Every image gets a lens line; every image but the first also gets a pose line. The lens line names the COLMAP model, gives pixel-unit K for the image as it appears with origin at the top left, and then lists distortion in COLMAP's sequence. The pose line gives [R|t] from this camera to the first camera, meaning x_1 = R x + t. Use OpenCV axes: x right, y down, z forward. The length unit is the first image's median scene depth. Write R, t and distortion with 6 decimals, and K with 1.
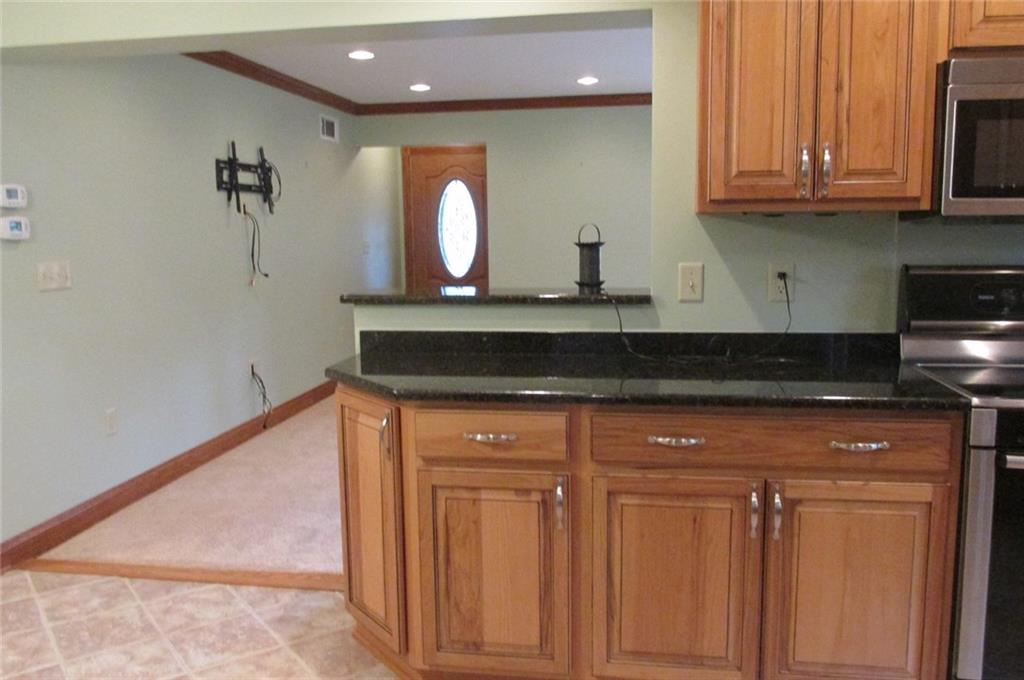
lens RADIAL K [[851.7, 0, 515.3], [0, 851.7, 342.9], [0, 0, 1]] dist [-0.017803, -0.007063]
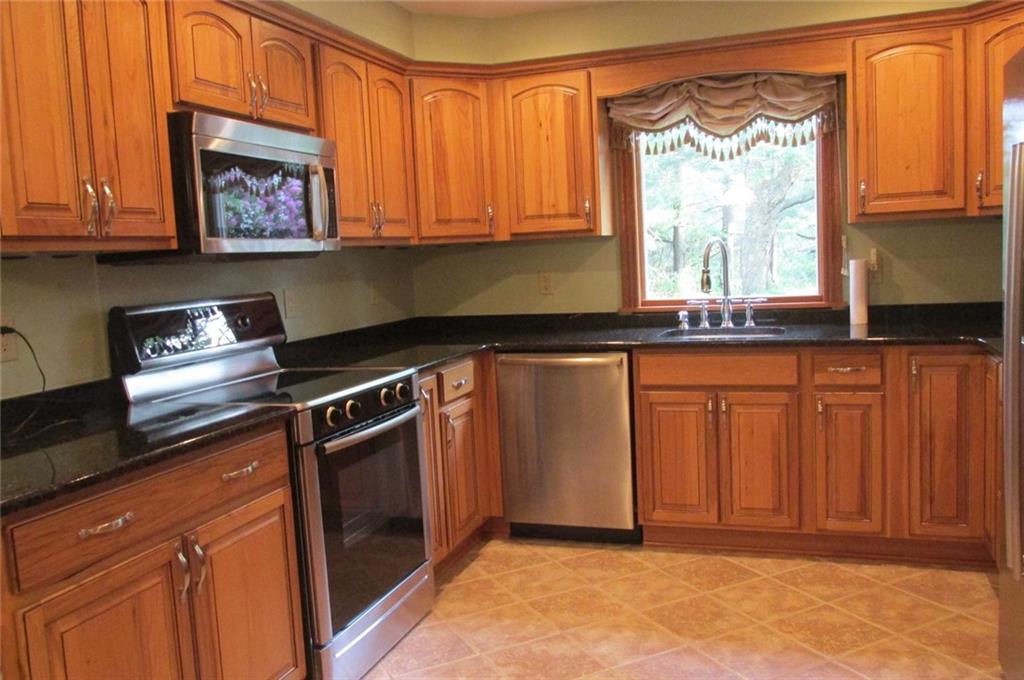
lens RADIAL K [[851.7, 0, 514.9], [0, 851.7, 339.3], [0, 0, 1]] dist [-0.017803, -0.007063]
pose [[0.187499, -0.095666, 0.977595, -0.476543], [0.178337, 0.982021, 0.061895, -0.036920], [-0.965940, 0.162736, 0.201189, 0.398767]]
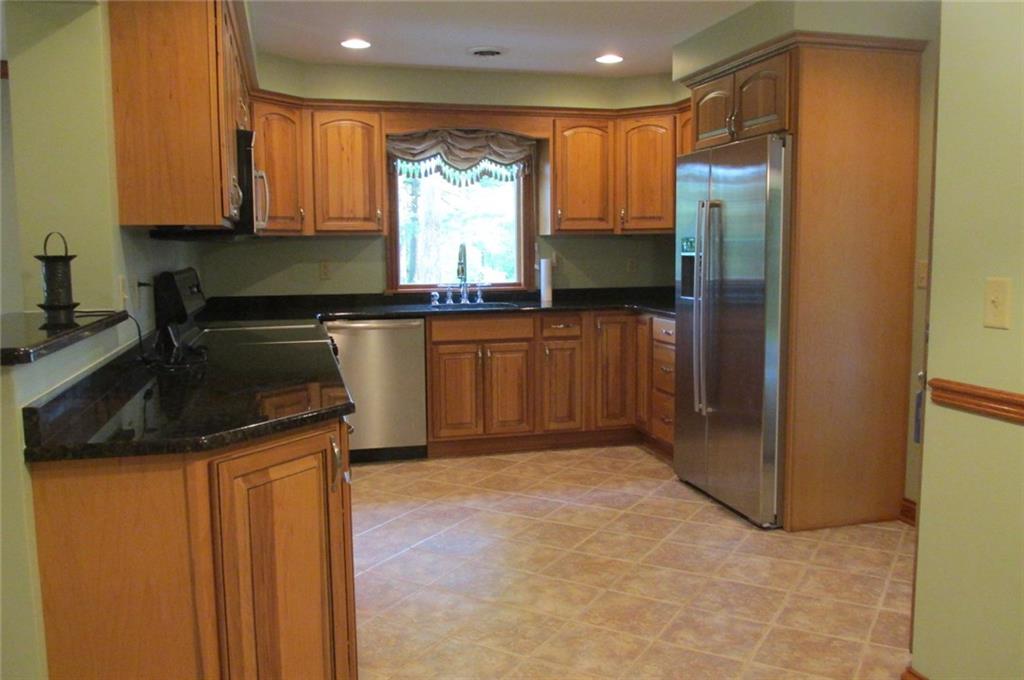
lens RADIAL K [[851.7, 0, 513.5], [0, 851.7, 336.3], [0, 0, 1]] dist [-0.017803, -0.007063]
pose [[-0.387913, -0.082696, 0.917979, -0.694352], [0.136217, 0.979886, 0.145834, -0.071399], [-0.911575, 0.181615, -0.368846, 0.682799]]
